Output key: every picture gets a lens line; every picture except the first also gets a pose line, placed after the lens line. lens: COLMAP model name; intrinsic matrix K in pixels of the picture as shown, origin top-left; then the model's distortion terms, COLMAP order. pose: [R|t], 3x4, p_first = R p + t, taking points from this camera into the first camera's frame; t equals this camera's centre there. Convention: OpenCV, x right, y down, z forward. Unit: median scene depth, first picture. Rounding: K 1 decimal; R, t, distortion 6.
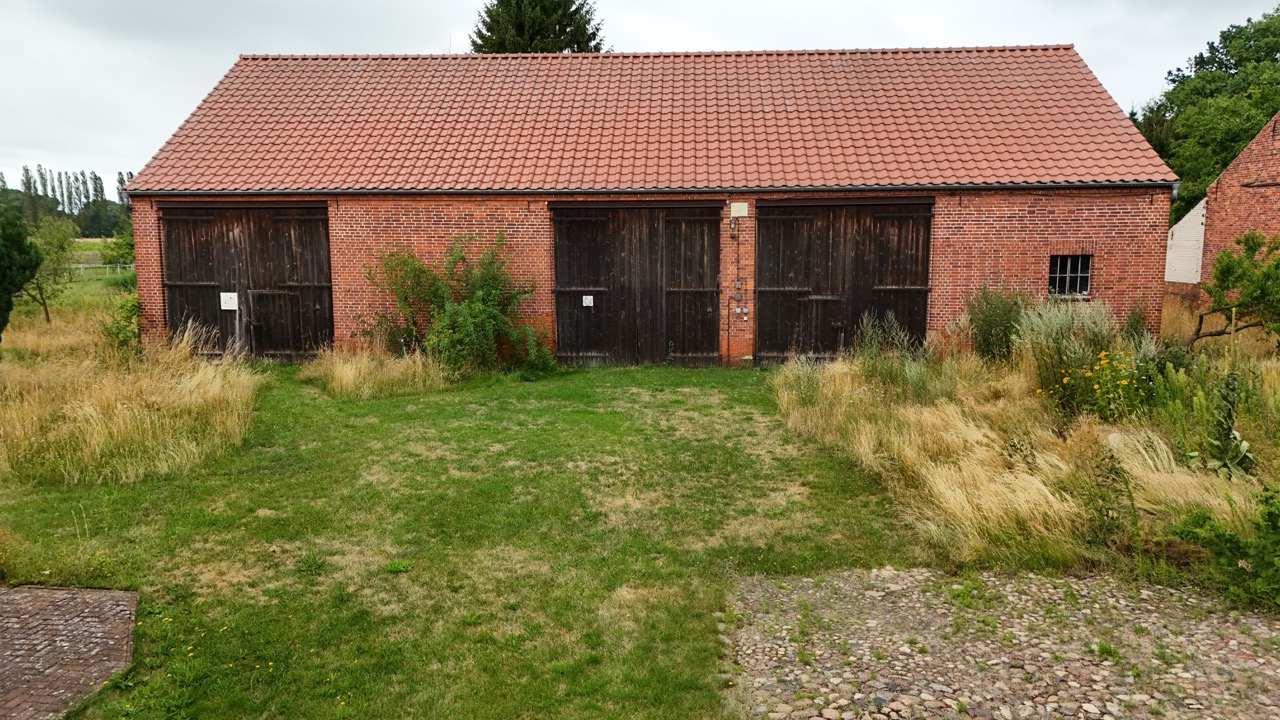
lens RADIAL K [[936.3, 0, 638.3], [0, 936.3, 379.3], [0, 0, 1]] dist [0.068833, -0.061124]
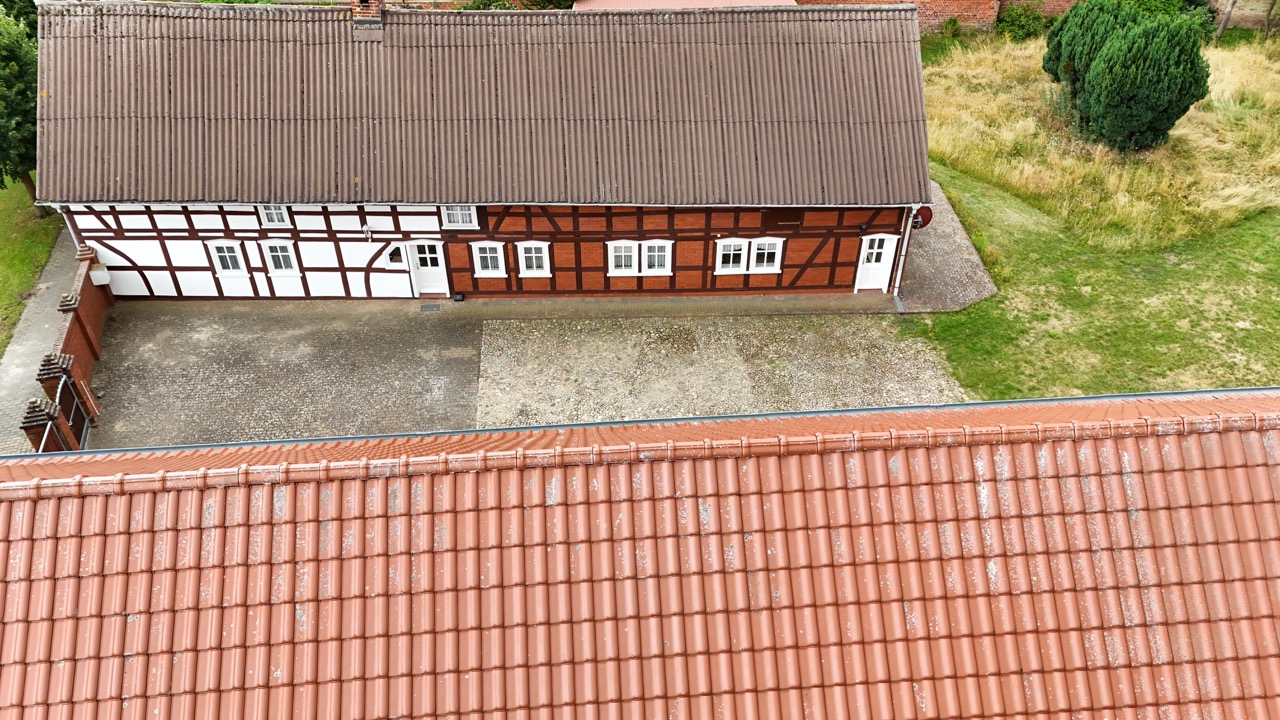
lens RADIAL K [[936.3, 0, 640.3], [0, 936.3, 365.9], [0, 0, 1]] dist [0.068833, -0.061124]
pose [[0.138672, 0.615006, -0.776233, 0.765015], [-0.155847, 0.787592, 0.596163, -0.512048], [0.977999, 0.038302, 0.205063, -0.321087]]
